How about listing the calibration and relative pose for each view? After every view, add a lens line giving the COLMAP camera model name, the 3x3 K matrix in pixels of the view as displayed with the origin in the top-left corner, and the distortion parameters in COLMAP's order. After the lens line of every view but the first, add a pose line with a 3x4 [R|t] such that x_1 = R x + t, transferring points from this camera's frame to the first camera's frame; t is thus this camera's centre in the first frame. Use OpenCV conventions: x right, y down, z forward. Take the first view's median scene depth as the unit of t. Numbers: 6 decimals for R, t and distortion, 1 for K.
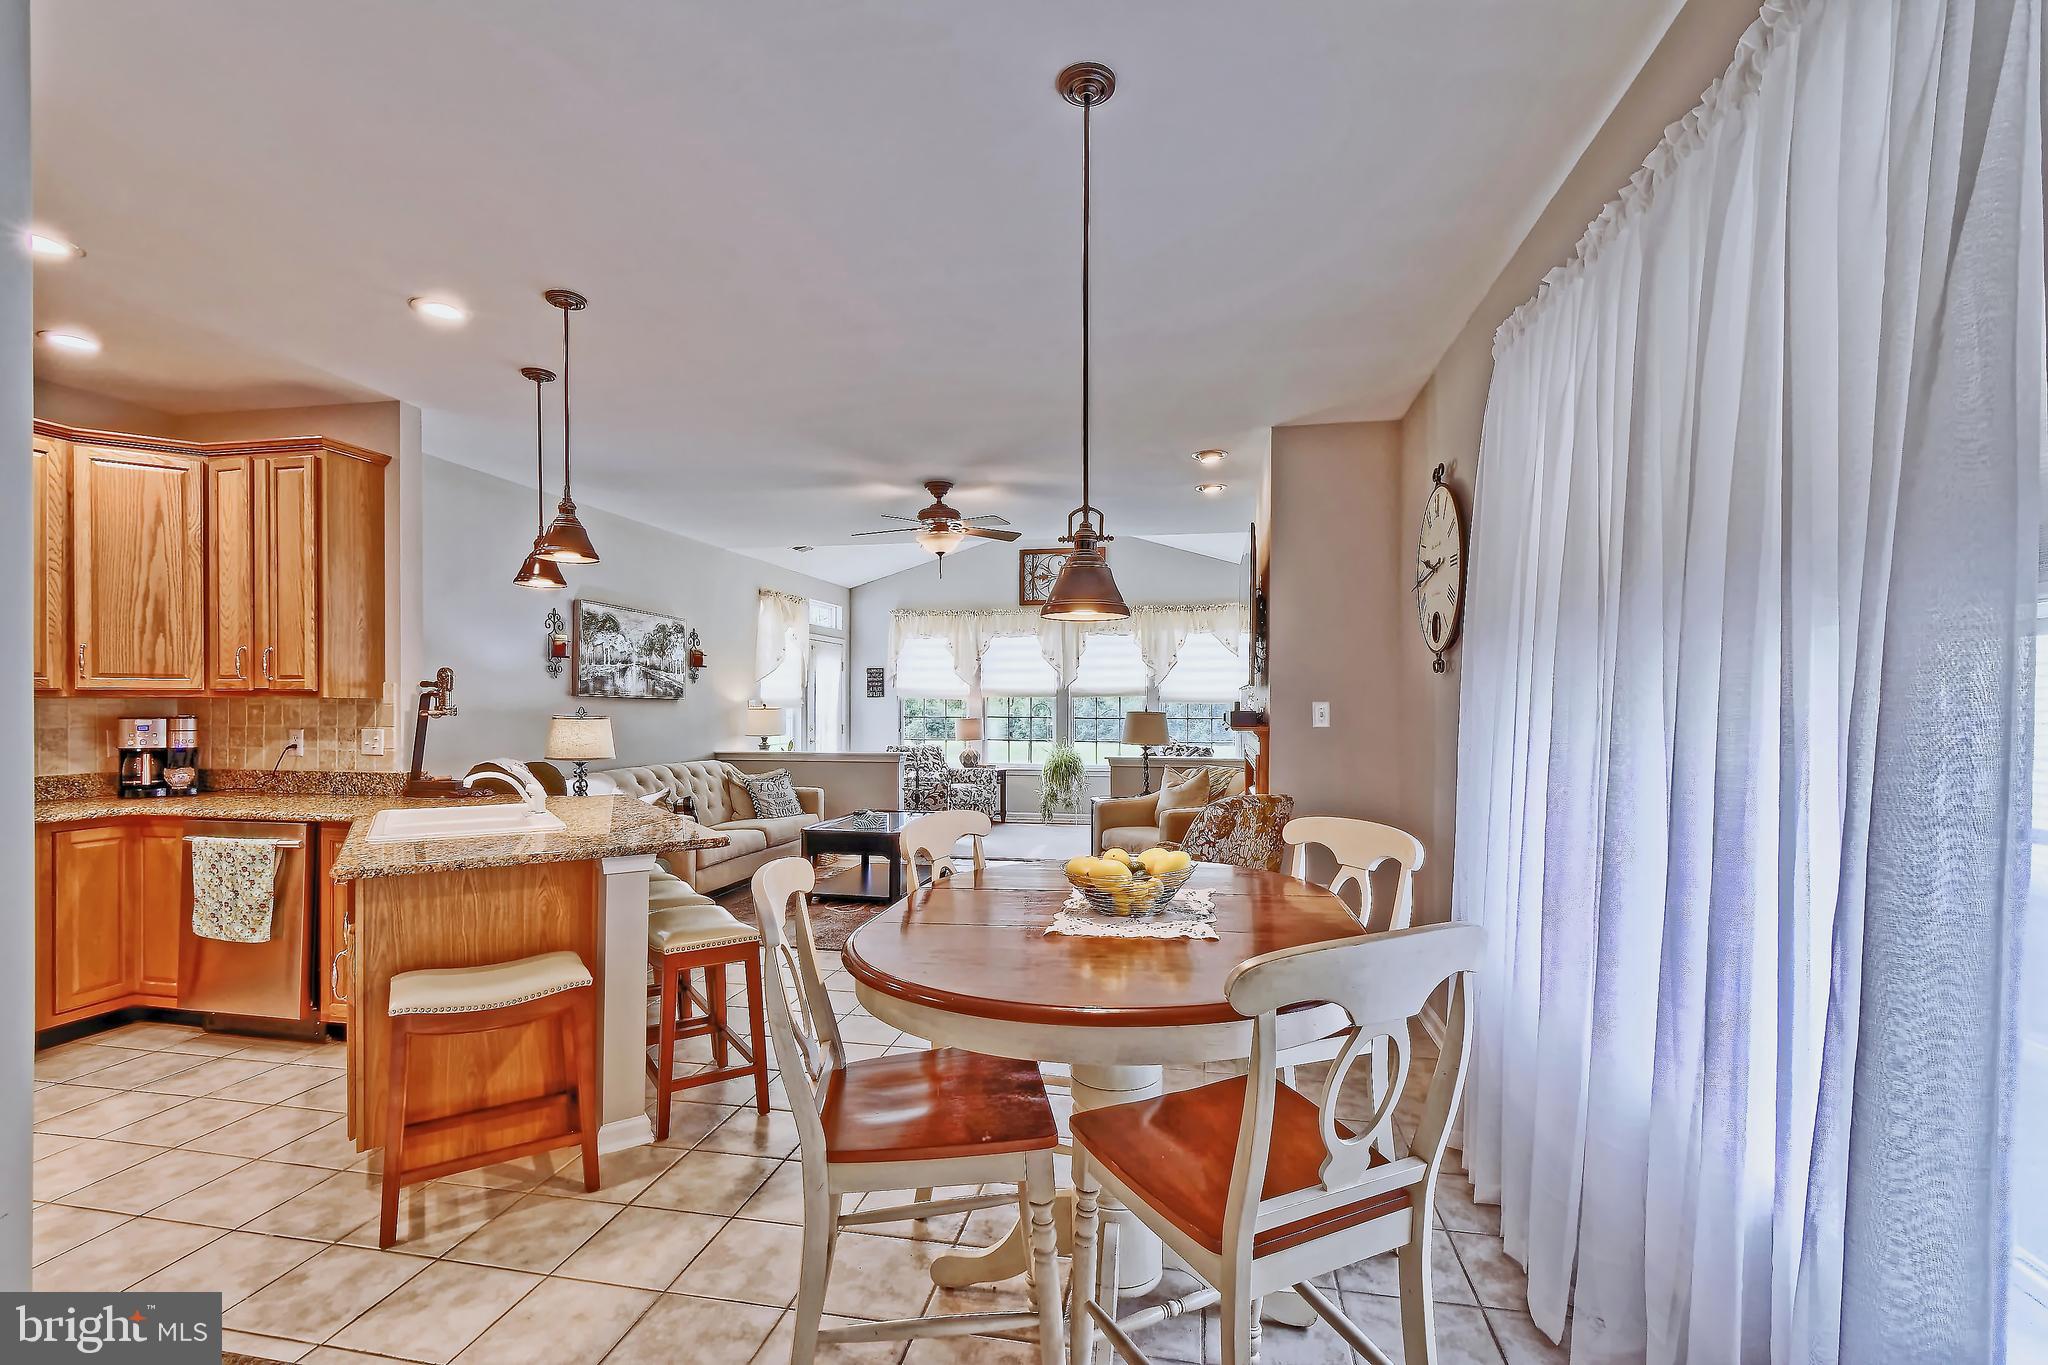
lens RADIAL K [[906.3, 0, 1021.4], [0, 906.3, 707.3], [0, 0, 1]] dist [-0.001353, -0.000302]
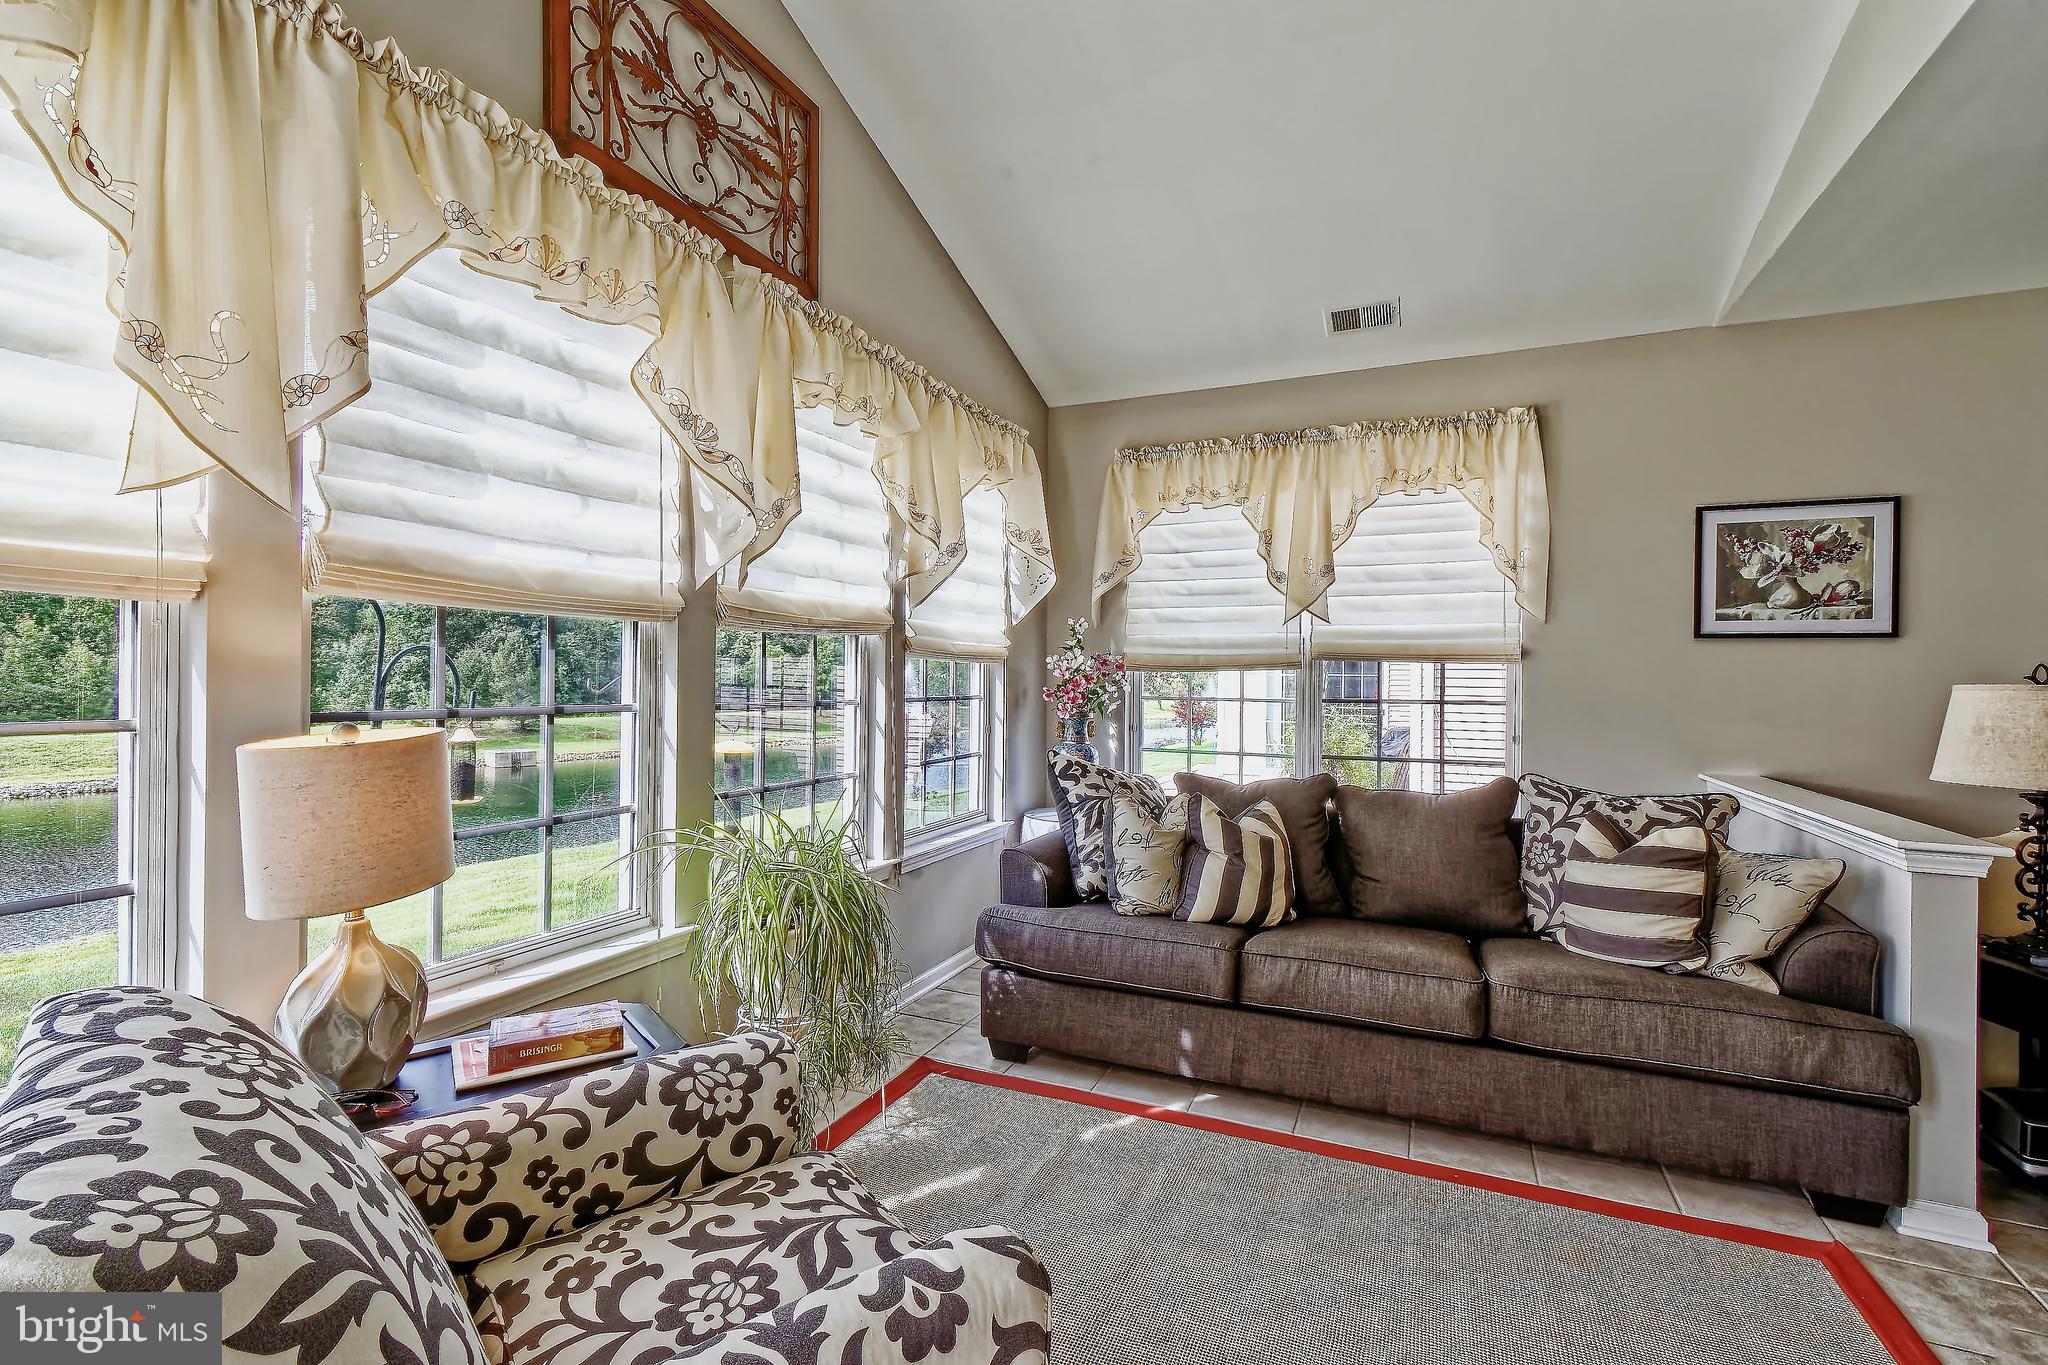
lens RADIAL K [[911.6, 0, 1028.1], [0, 911.6, 681.1], [0, 0, 1]] dist [-0.000114, -0.000160]
pose [[0.219319, -0.003325, 0.975648, -0.220861], [0.000216, 0.999994, 0.003359, 0.004141], [-0.975653, -0.000526, 0.219318, 1.103184]]
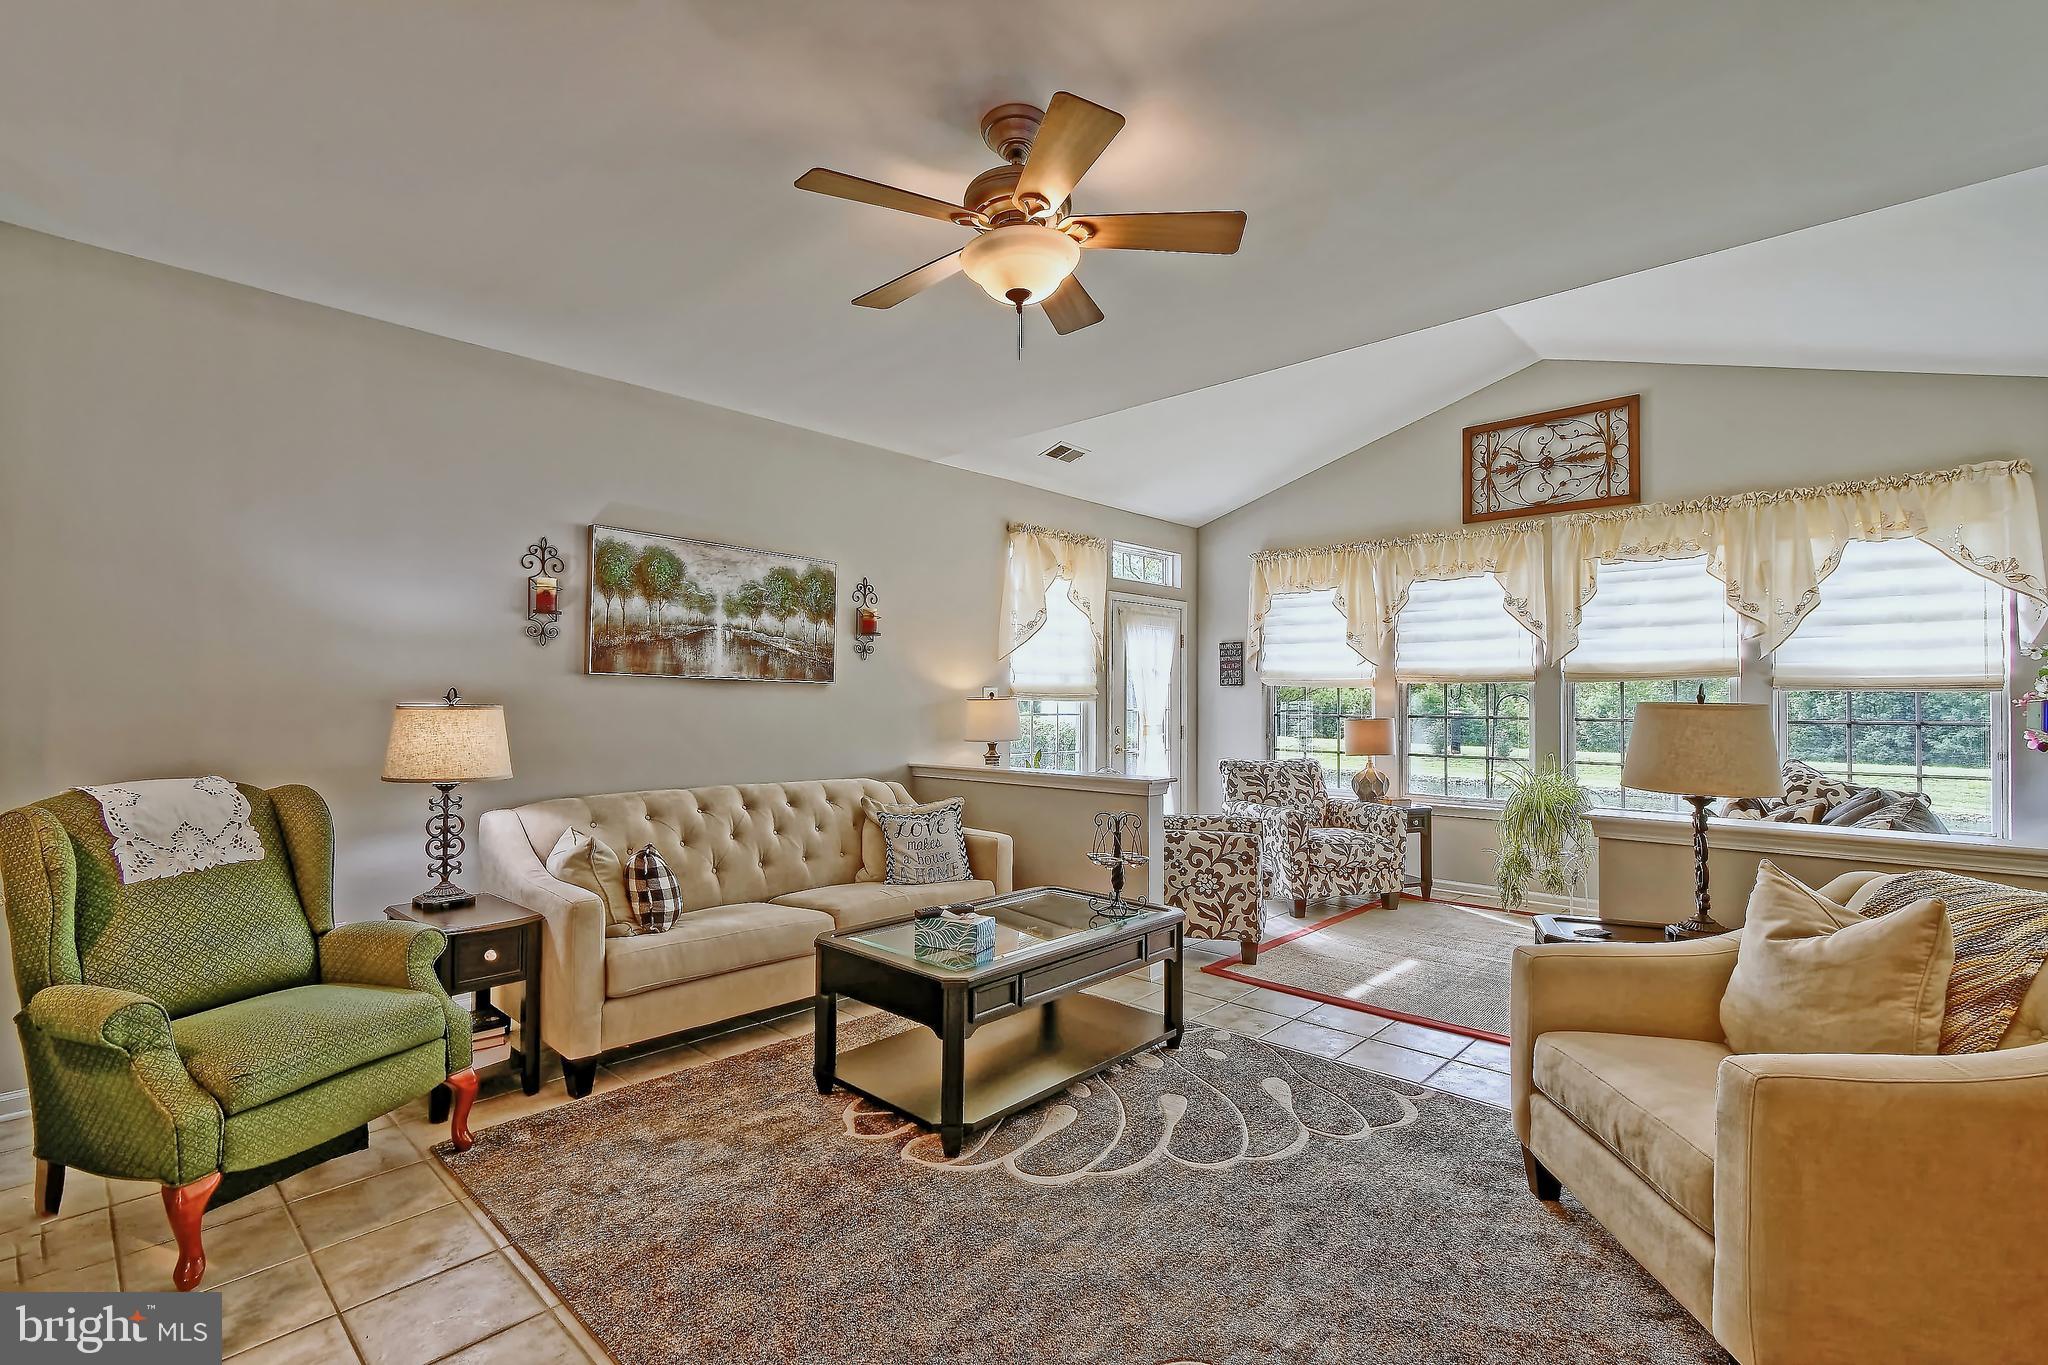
lens RADIAL K [[910.8, 0, 1027.0], [0, 910.8, 695.0], [0, 0, 1]] dist [0.001737, -0.000147]
pose [[0.851481, -0.003333, -0.524375, 0.084689], [-0.003988, 0.999910, -0.012831, 0.006686], [0.524370, 0.013016, 0.851391, 0.463911]]
